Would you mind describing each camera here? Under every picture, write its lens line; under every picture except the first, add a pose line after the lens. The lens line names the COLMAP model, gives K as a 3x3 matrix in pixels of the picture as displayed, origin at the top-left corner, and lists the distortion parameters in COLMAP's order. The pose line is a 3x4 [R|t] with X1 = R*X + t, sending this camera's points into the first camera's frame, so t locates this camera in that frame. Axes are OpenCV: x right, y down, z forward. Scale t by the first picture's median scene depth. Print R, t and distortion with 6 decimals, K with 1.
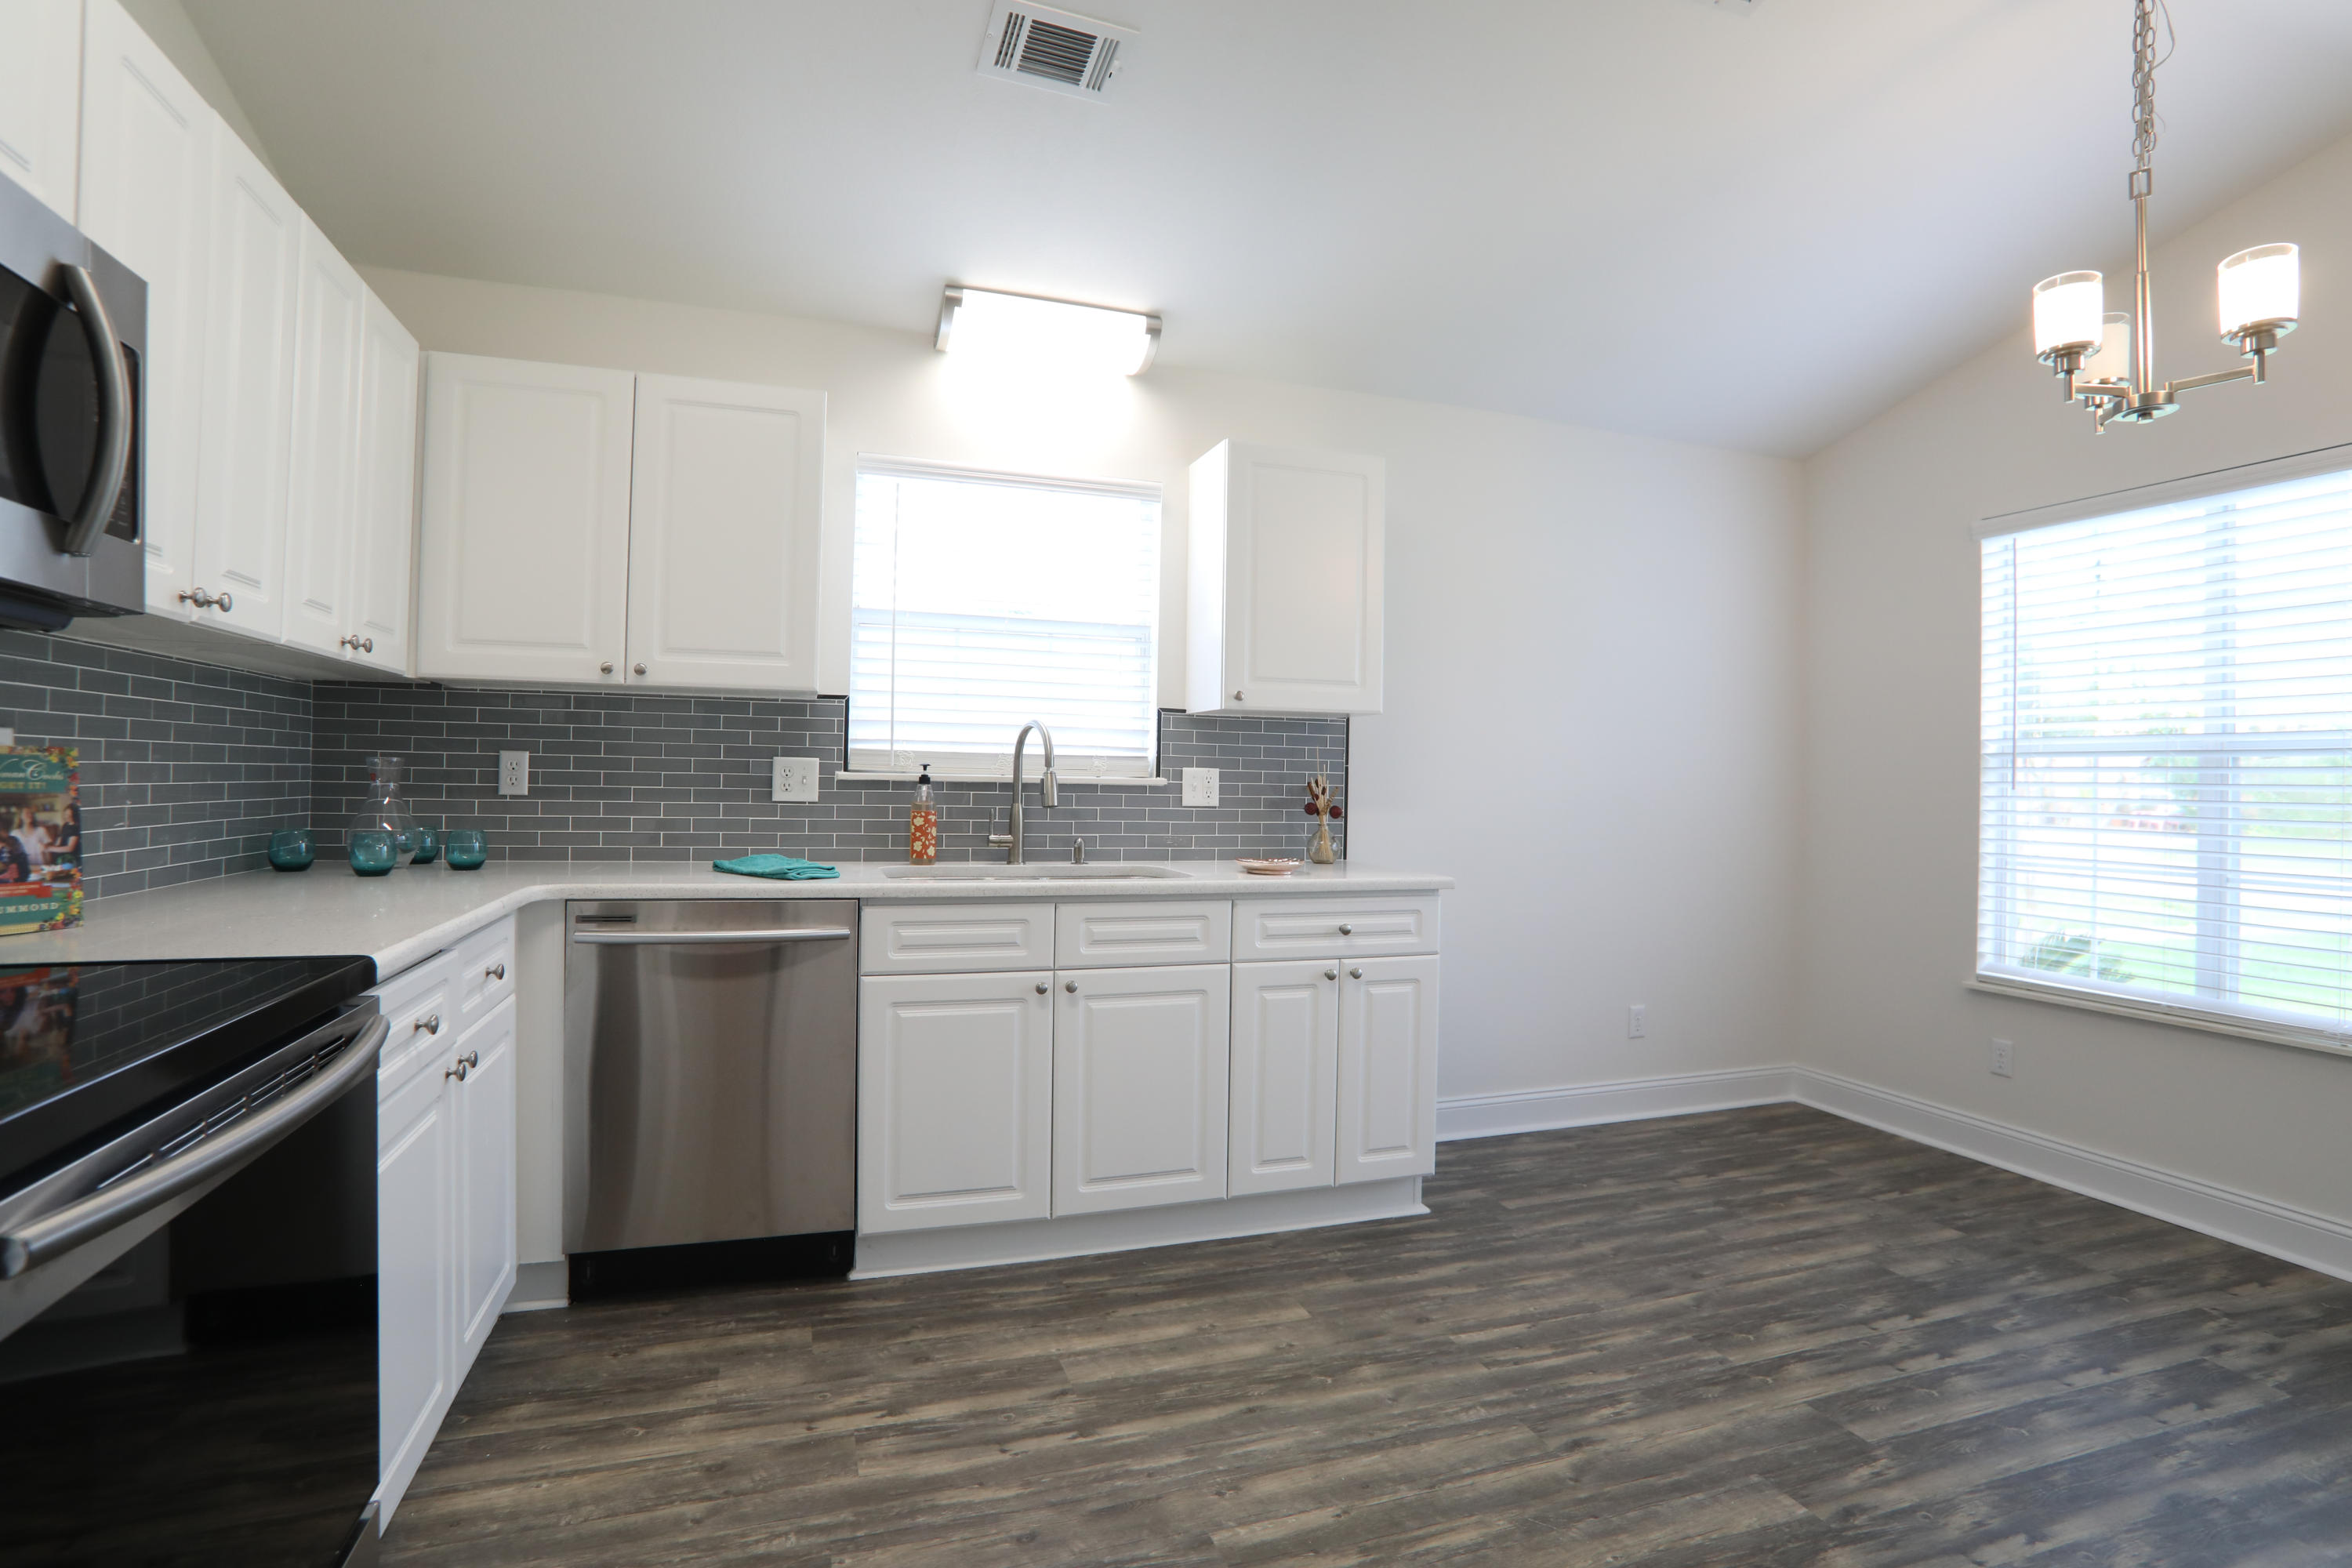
lens RADIAL K [[1142.9, 0, 1180.2], [0, 1142.9, 771.8], [0, 0, 1]] dist [-0.085973, 0.037718]
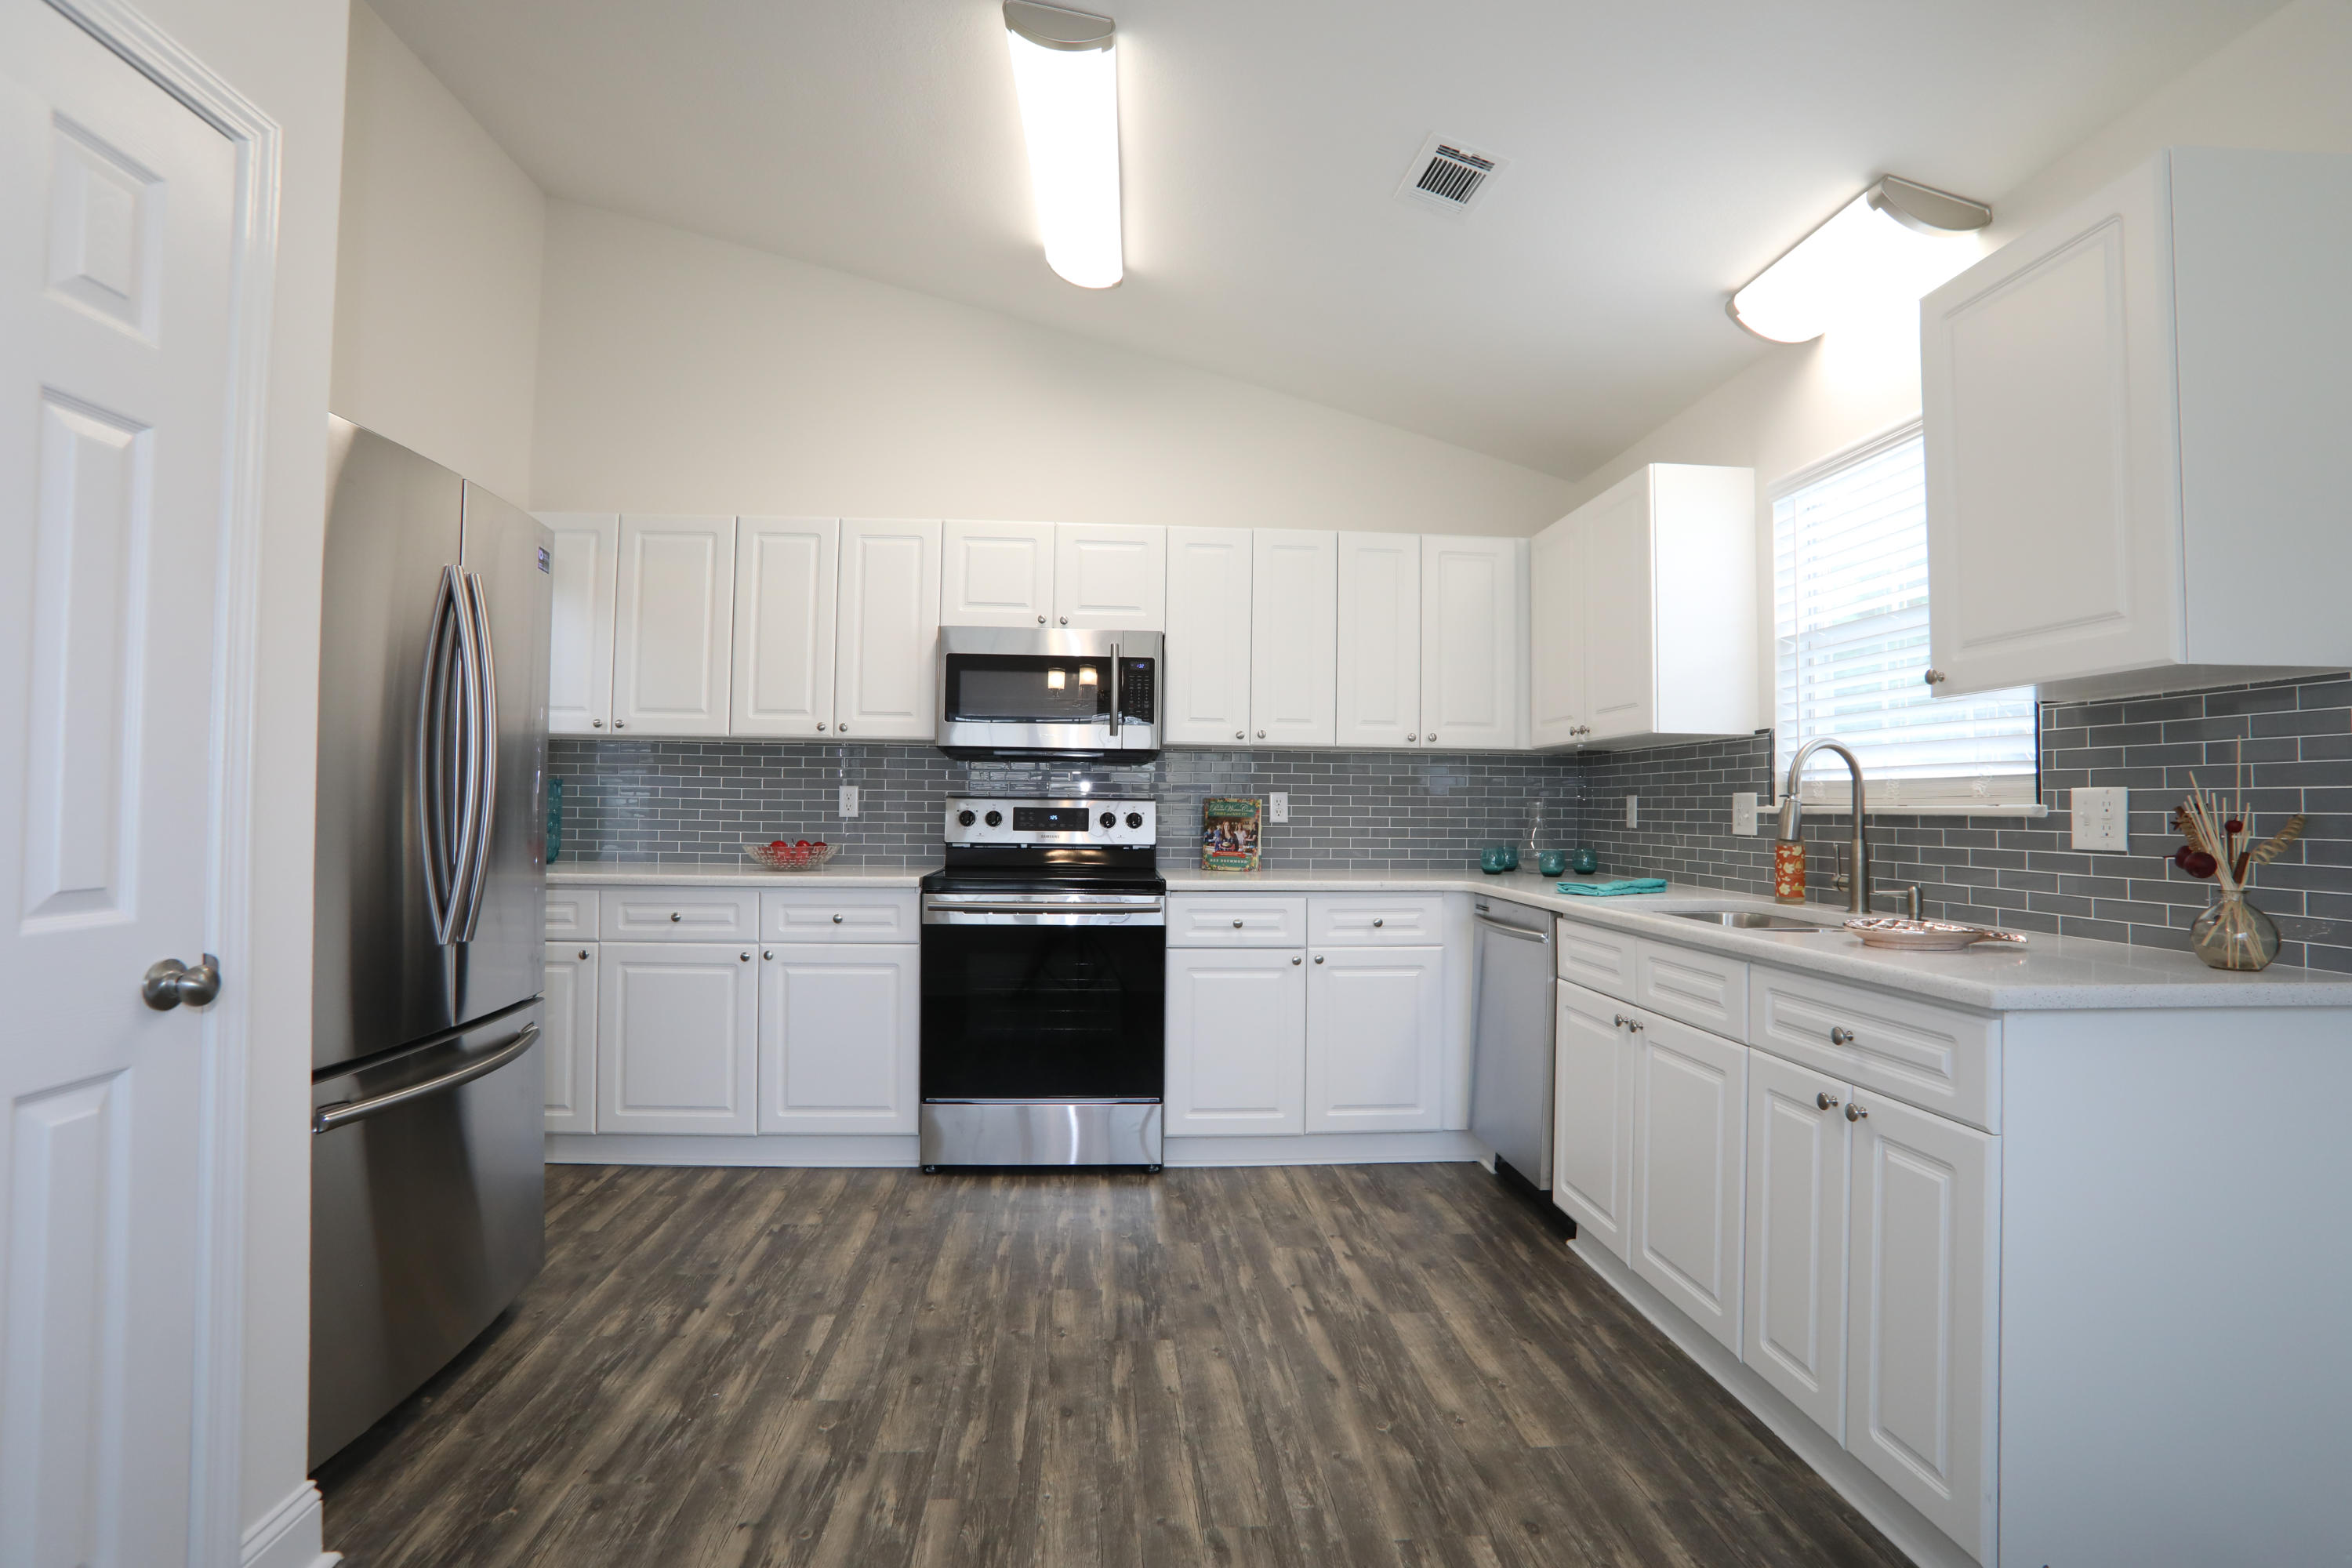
lens RADIAL K [[1142.9, 0, 1180.2], [0, 1142.9, 771.8], [0, 0, 1]] dist [-0.085973, 0.037718]
pose [[-0.249630, -0.051399, -0.966976, 0.912873], [-0.008855, 0.998670, -0.050798, 0.028986], [0.968301, -0.004118, -0.249753, 0.873168]]
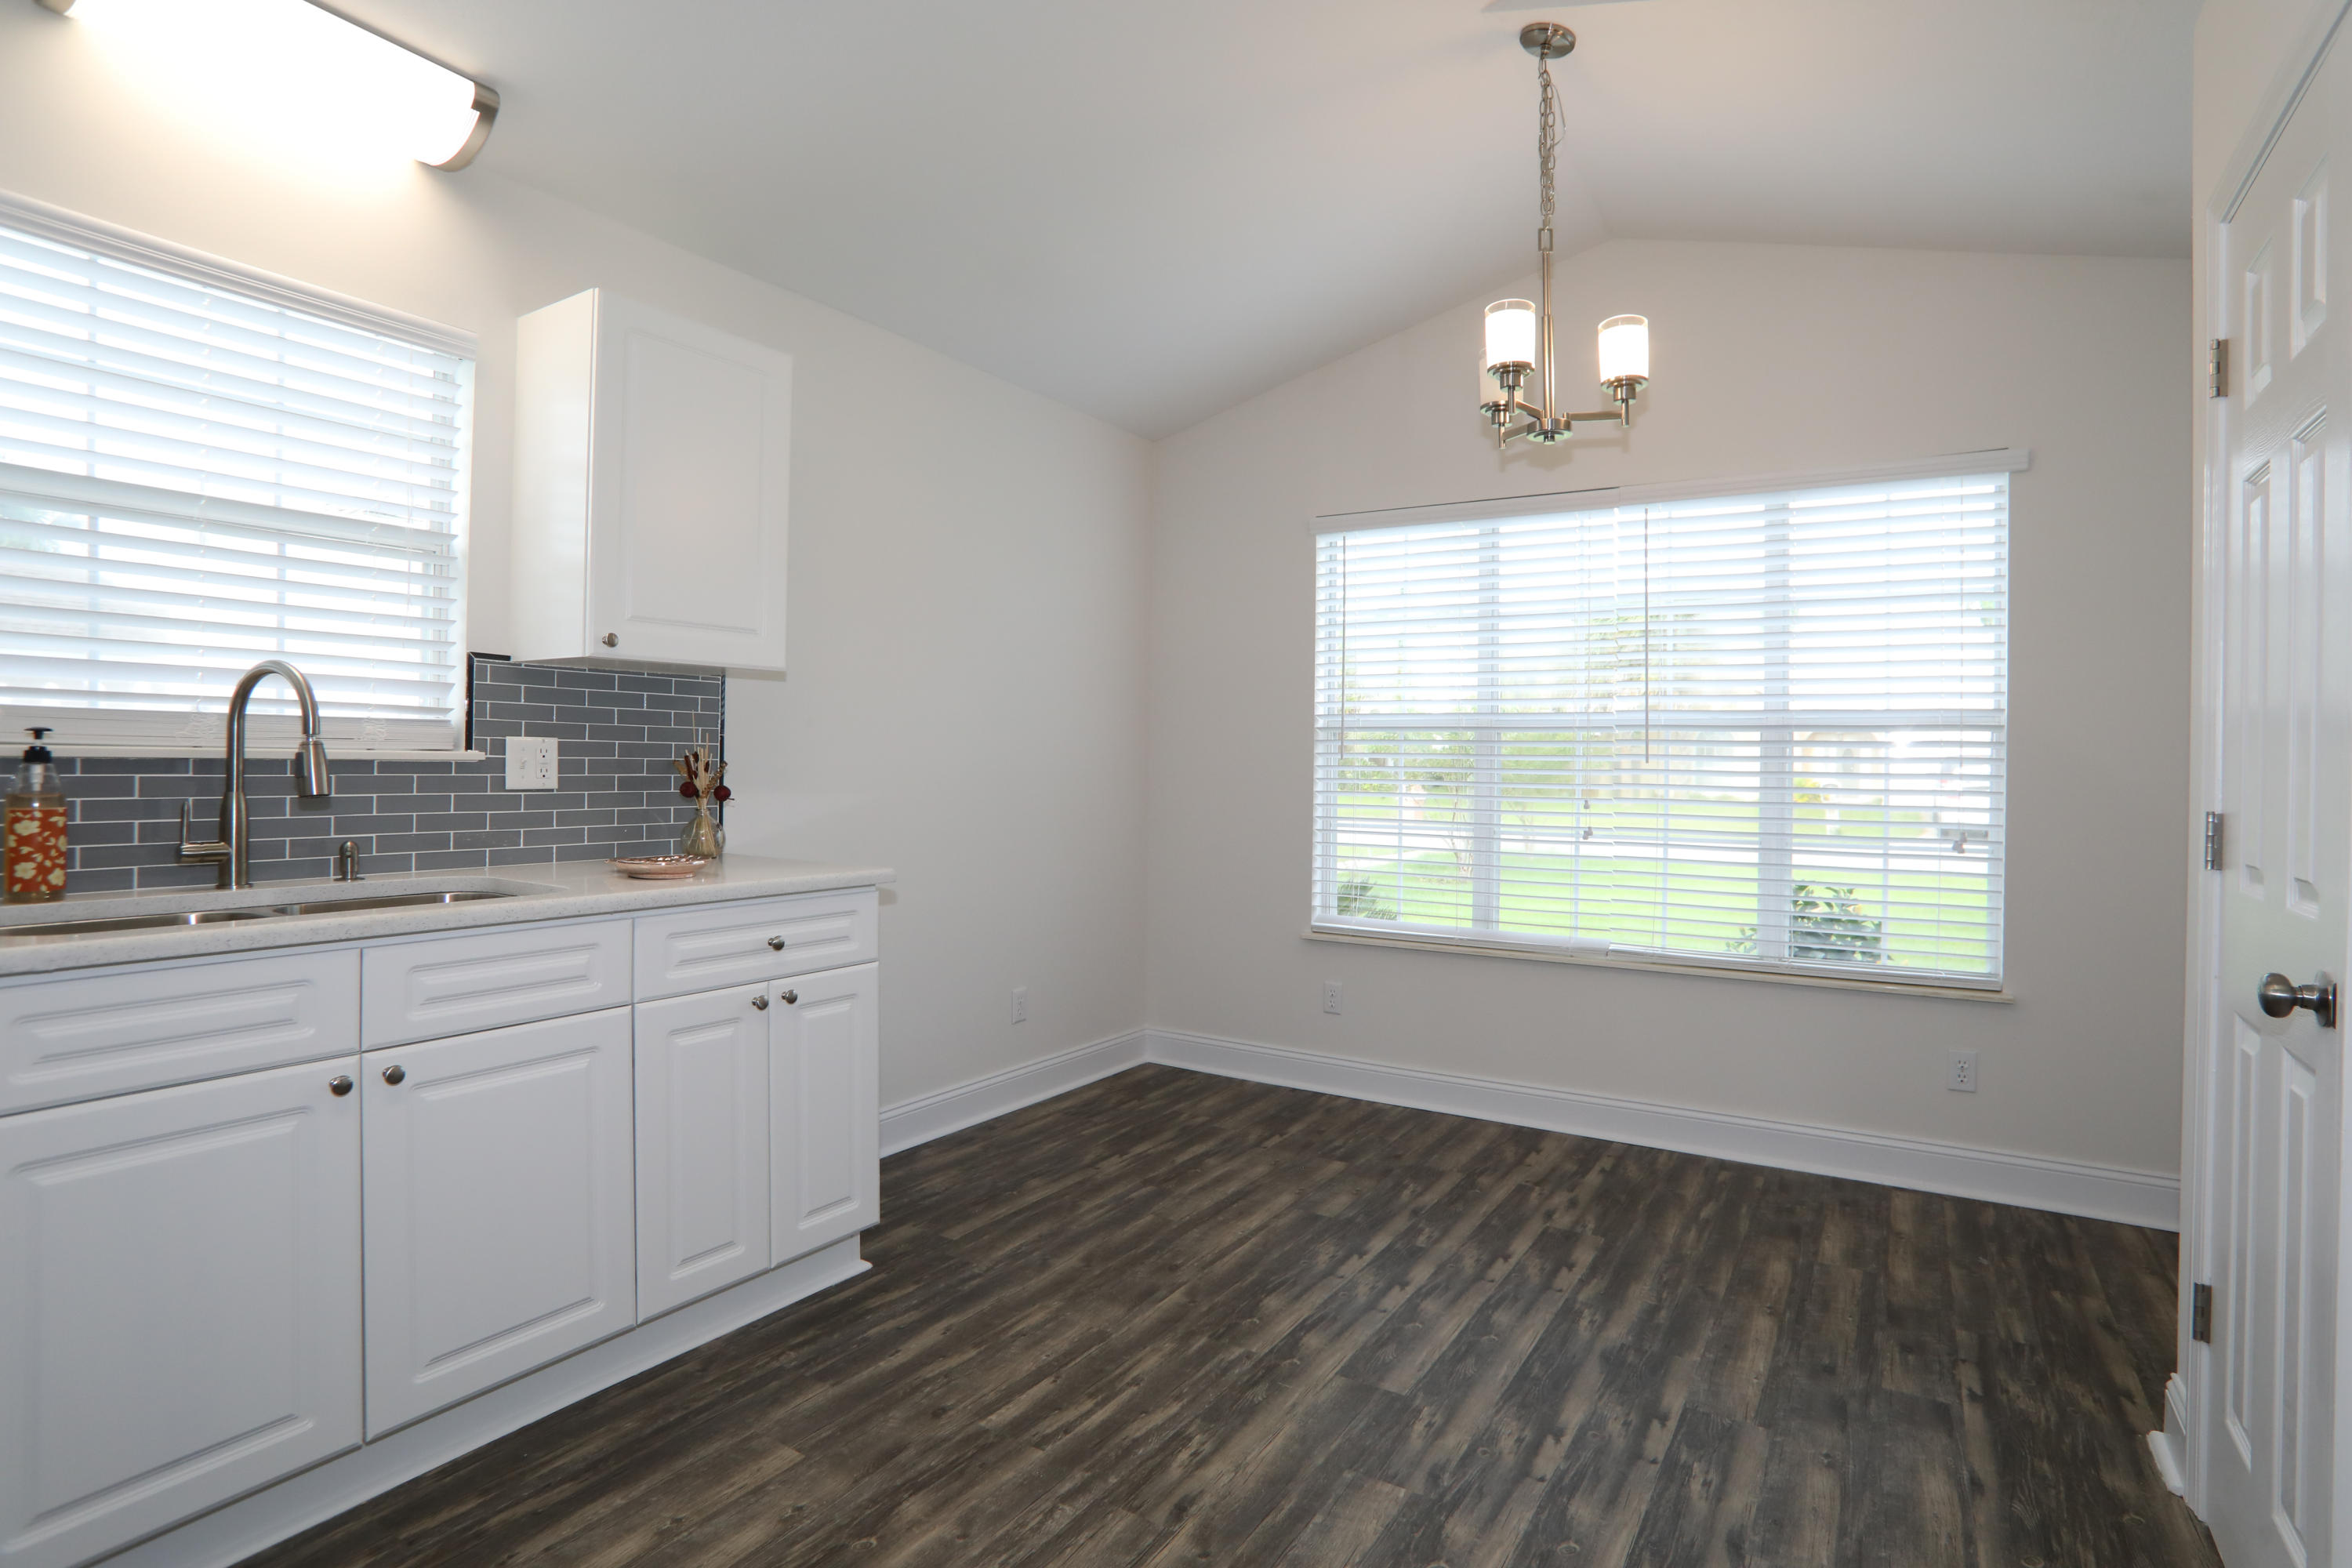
lens RADIAL K [[1159.9, 0, 1188.2], [0, 1159.9, 763.8], [0, 0, 1]] dist [-0.083724, 0.037745]
pose [[0.778220, -0.008726, 0.627931, -0.142447], [-0.002790, 0.999846, 0.017352, 0.000040], [-0.627986, -0.015256, 0.778075, 0.226054]]
